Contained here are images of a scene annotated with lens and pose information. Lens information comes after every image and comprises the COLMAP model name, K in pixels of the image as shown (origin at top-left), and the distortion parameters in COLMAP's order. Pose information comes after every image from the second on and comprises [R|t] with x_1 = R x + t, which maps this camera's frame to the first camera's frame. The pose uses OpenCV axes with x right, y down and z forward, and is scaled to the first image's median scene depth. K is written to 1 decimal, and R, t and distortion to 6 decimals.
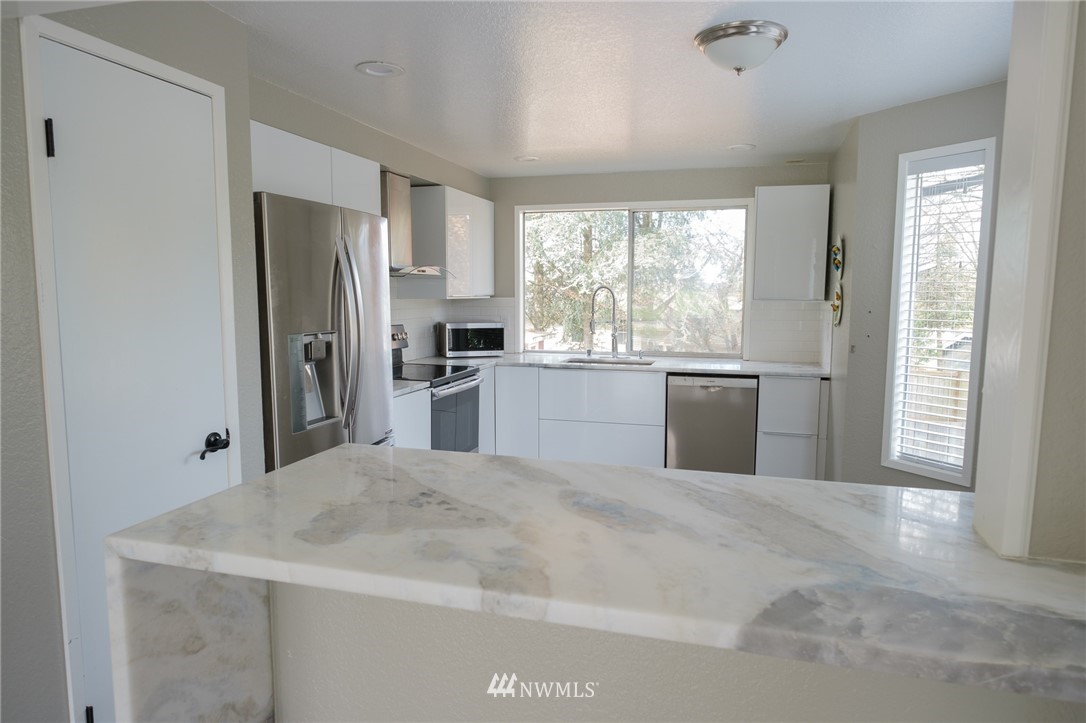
lens RADIAL K [[671.8, 0, 542.2], [0, 671.8, 361.1], [0, 0, 1]] dist [-0.006867, 0.002564]
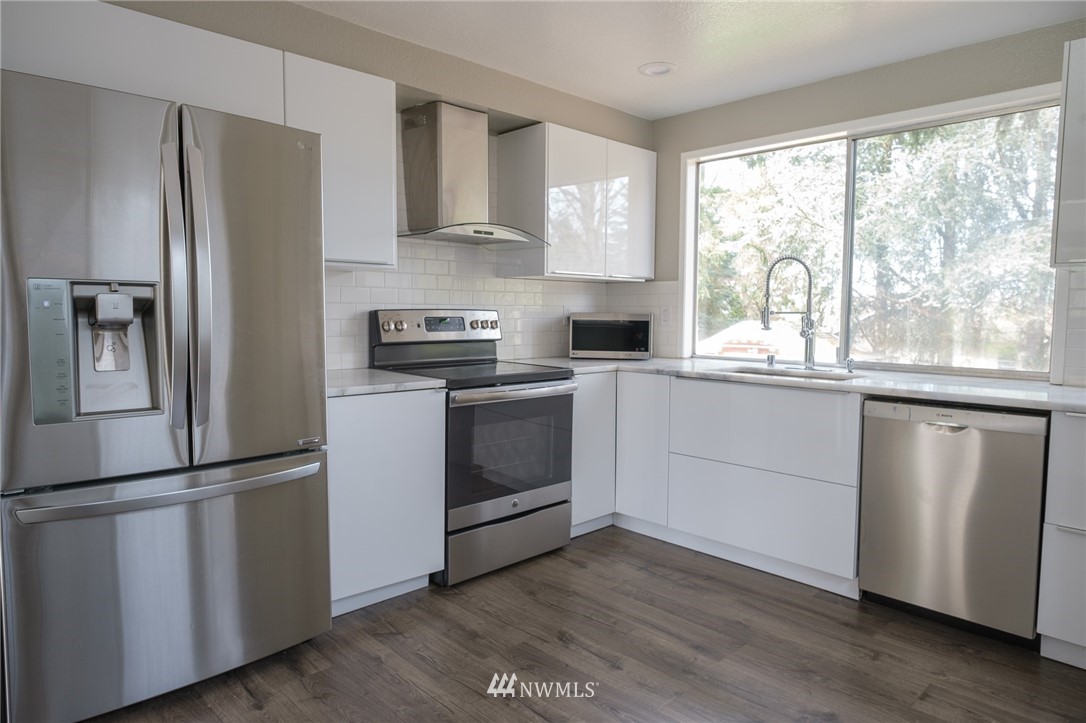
lens RADIAL K [[671.8, 0, 542.2], [0, 671.8, 364.8], [0, 0, 1]] dist [-0.006867, 0.002564]
pose [[0.872278, 0.045566, -0.486883, 0.196961], [-0.057491, 0.998300, -0.009570, 0.011457], [0.485619, 0.036339, 0.873415, 0.317998]]
